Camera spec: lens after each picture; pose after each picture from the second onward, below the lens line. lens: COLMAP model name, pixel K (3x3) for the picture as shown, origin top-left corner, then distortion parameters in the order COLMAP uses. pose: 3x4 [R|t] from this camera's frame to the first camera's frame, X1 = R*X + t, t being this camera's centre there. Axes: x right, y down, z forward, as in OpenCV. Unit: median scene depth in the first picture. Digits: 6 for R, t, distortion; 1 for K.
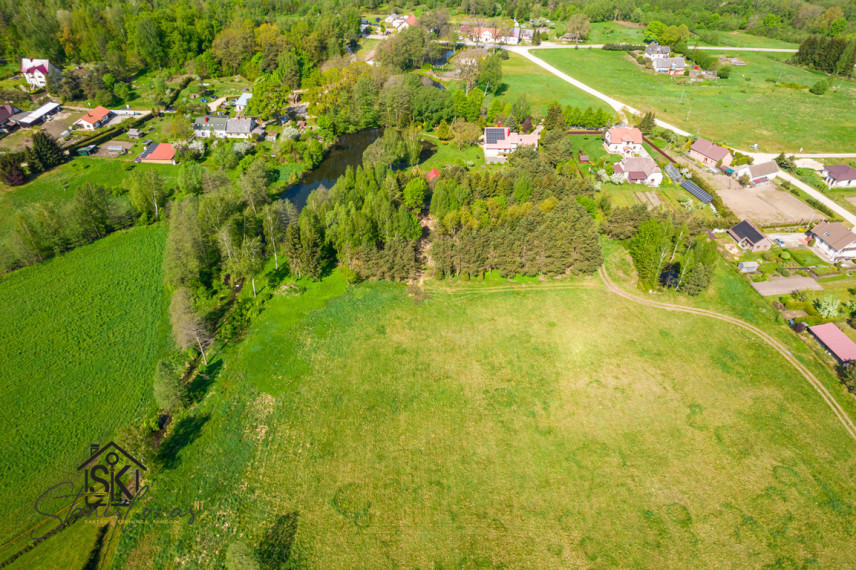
lens RADIAL K [[544.2, 0, 434.2], [0, 544.2, 285.7], [0, 0, 1]] dist [-0.079963, 0.070594]
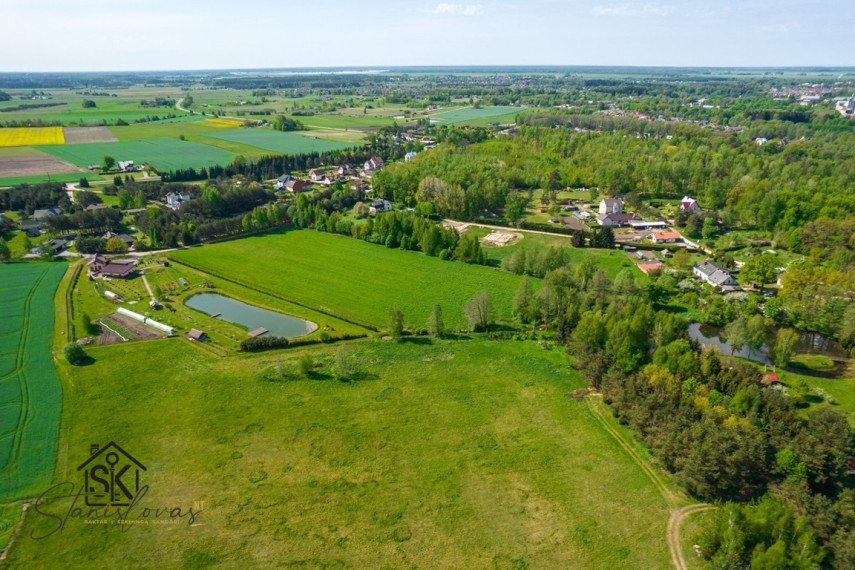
lens RADIAL K [[555.4, 0, 433.0], [0, 555.4, 285.6], [0, 0, 1]] dist [-0.077407, 0.069520]
pose [[0.156813, 0.358211, -0.920377, 0.610757], [-0.609286, 0.768524, 0.195300, -0.135210], [0.777290, 0.530147, 0.338768, 0.130721]]
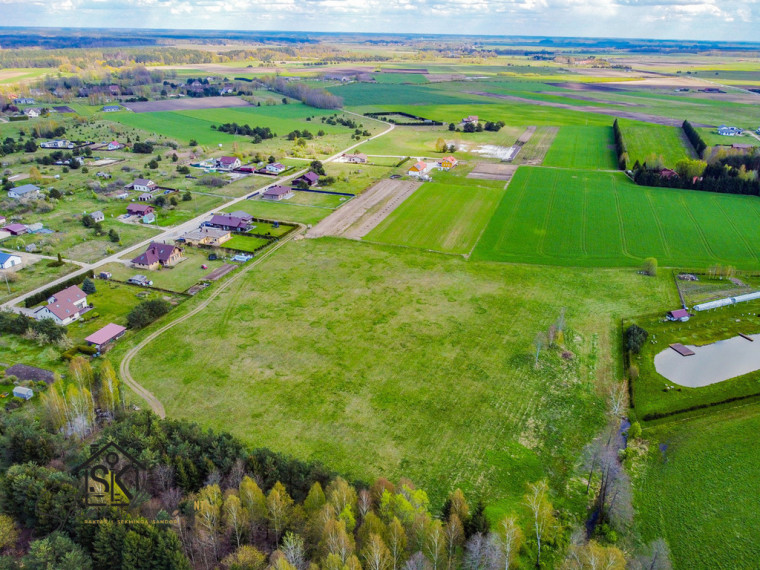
lens RADIAL K [[575.7, 0, 378.0], [0, 575.7, 285.7], [0, 0, 1]] dist [-0.002724, -0.006572]
pose [[-0.884092, -0.210879, 0.417026, -0.242971], [0.270884, 0.495911, 0.825042, -0.546013], [-0.380792, 0.842379, -0.381307, 0.670369]]
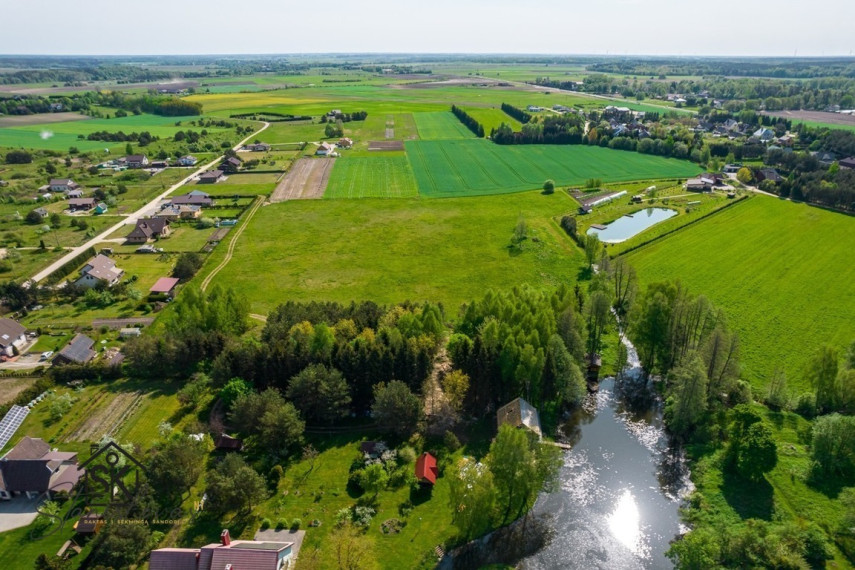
lens RADIAL K [[555.4, 0, 433.0], [0, 555.4, 285.6], [0, 0, 1]] dist [-0.077407, 0.069520]
pose [[-0.997775, -0.034068, 0.057310, -0.029276], [0.034231, 0.475865, 0.878852, -0.654703], [-0.057213, 0.878858, -0.473640, 0.933074]]
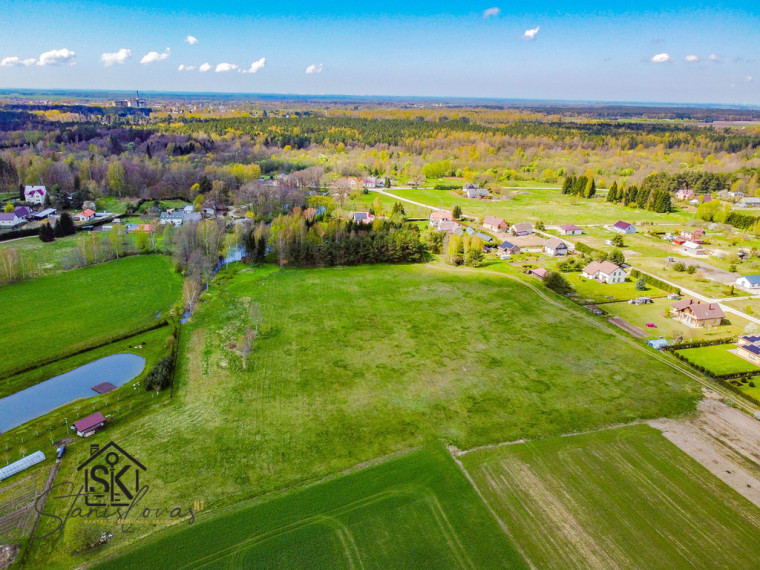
lens RADIAL K [[575.7, 0, 378.0], [0, 575.7, 285.7], [0, 0, 1]] dist [-0.002724, -0.006572]
pose [[0.991346, -0.032185, 0.127271, -0.055418], [0.073672, 0.938821, -0.336434, 0.451236], [-0.108657, 0.342899, 0.933067, -0.482370]]
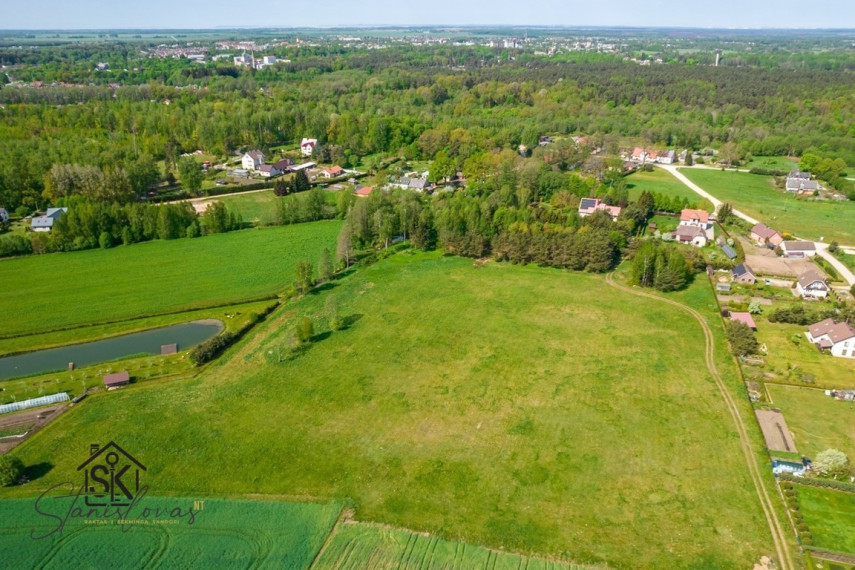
lens RADIAL K [[632.5, 0, 432.4], [0, 632.5, 284.6], [0, 0, 1]] dist [-0.047684, 0.004709]
pose [[0.915814, 0.144213, -0.374816, 0.344145], [-0.241948, 0.943042, -0.228326, 0.330822], [0.320539, 0.299790, 0.898543, -0.427776]]
